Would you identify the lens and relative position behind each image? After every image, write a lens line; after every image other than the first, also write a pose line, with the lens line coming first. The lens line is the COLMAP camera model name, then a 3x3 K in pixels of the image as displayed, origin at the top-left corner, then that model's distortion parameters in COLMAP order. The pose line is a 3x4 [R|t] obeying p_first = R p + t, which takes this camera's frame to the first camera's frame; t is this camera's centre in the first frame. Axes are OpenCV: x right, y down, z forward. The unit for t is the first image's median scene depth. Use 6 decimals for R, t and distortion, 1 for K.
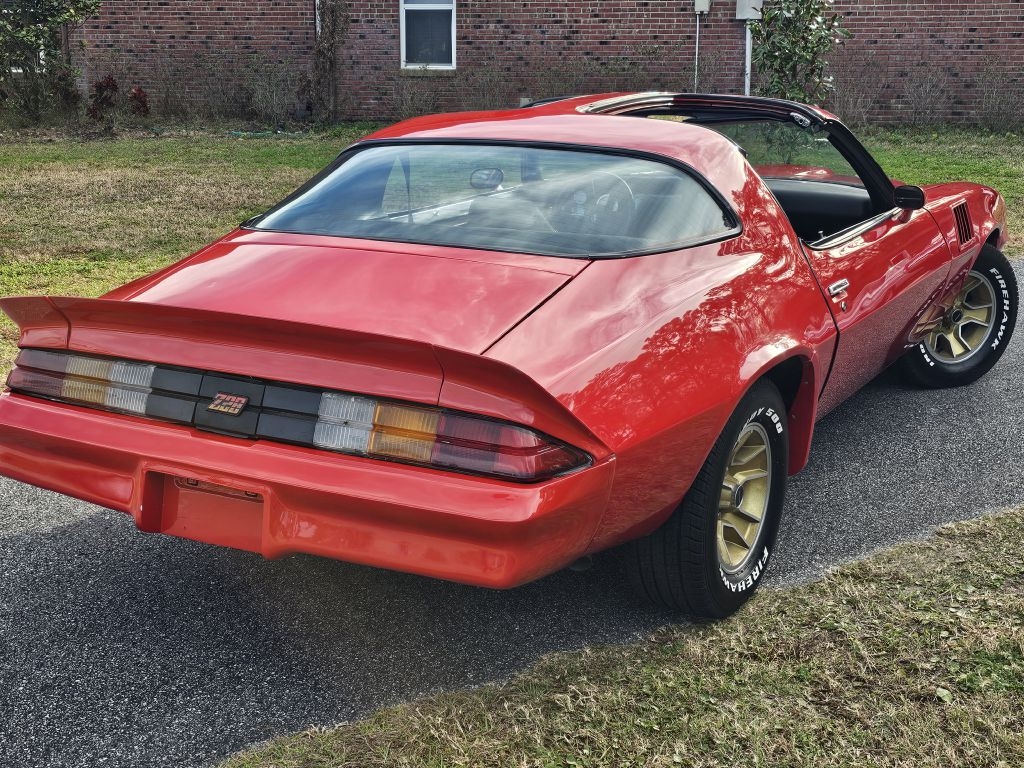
lens RADIAL K [[1301.8, 0, 506.9], [0, 1301.8, 368.4], [0, 0, 1]] dist [0.086364, -0.119502]
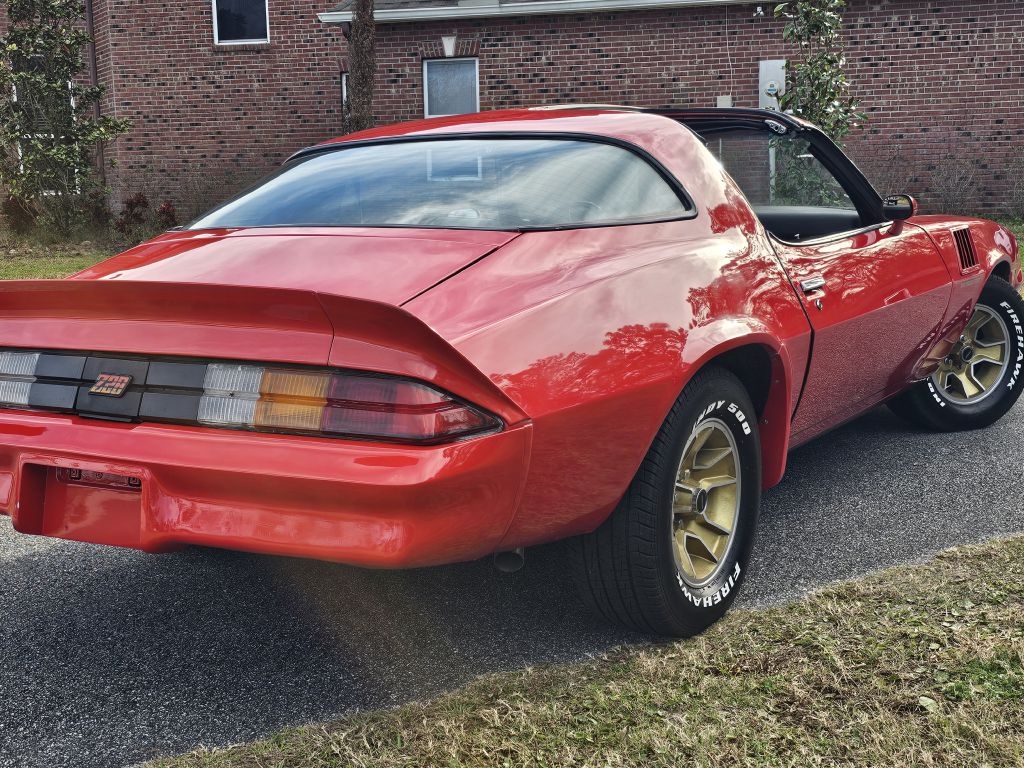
lens RADIAL K [[1297.7, 0, 512.0], [0, 1297.7, 384.0], [0, 0, 1]] dist [0.109492, -0.205805]
pose [[0.999168, -0.022264, -0.034171, 0.079102], [0.019198, 0.995975, -0.087554, 0.093224], [0.035982, 0.086825, 0.995574, 0.092611]]
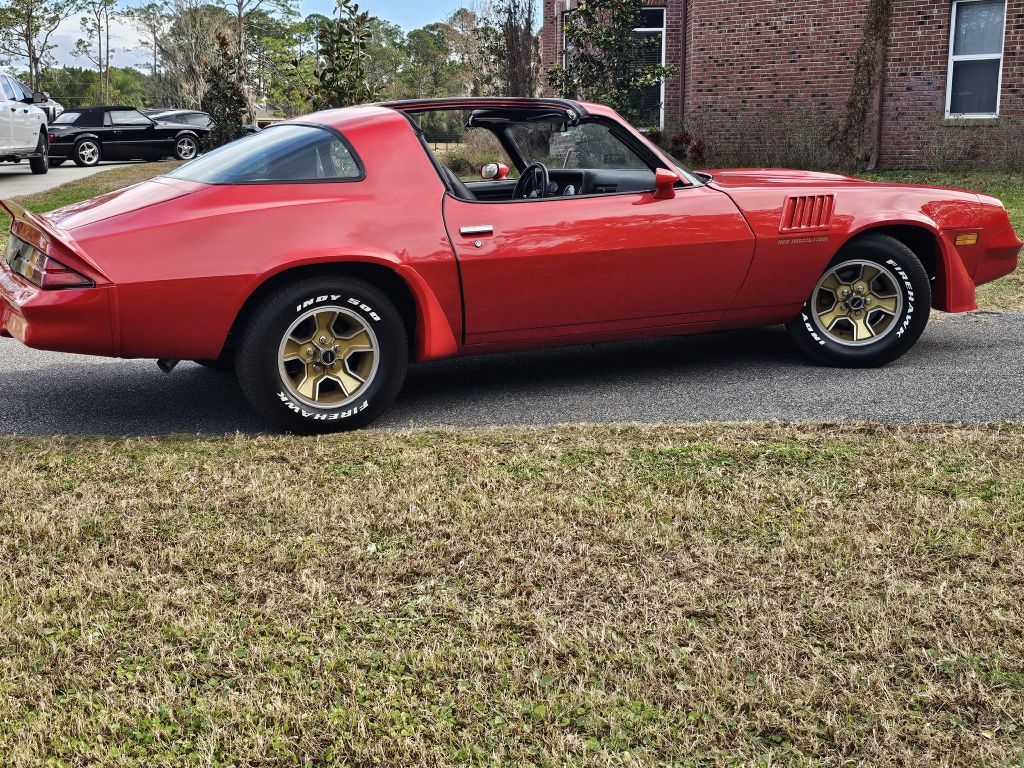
lens RADIAL K [[1297.7, 0, 512.0], [0, 1297.7, 384.0], [0, 0, 1]] dist [0.109492, -0.205805]
pose [[0.827937, 0.098164, -0.552163, 1.154856], [-0.121125, 0.992624, -0.005151, 0.110784], [0.547585, 0.071146, 0.833720, -0.102710]]
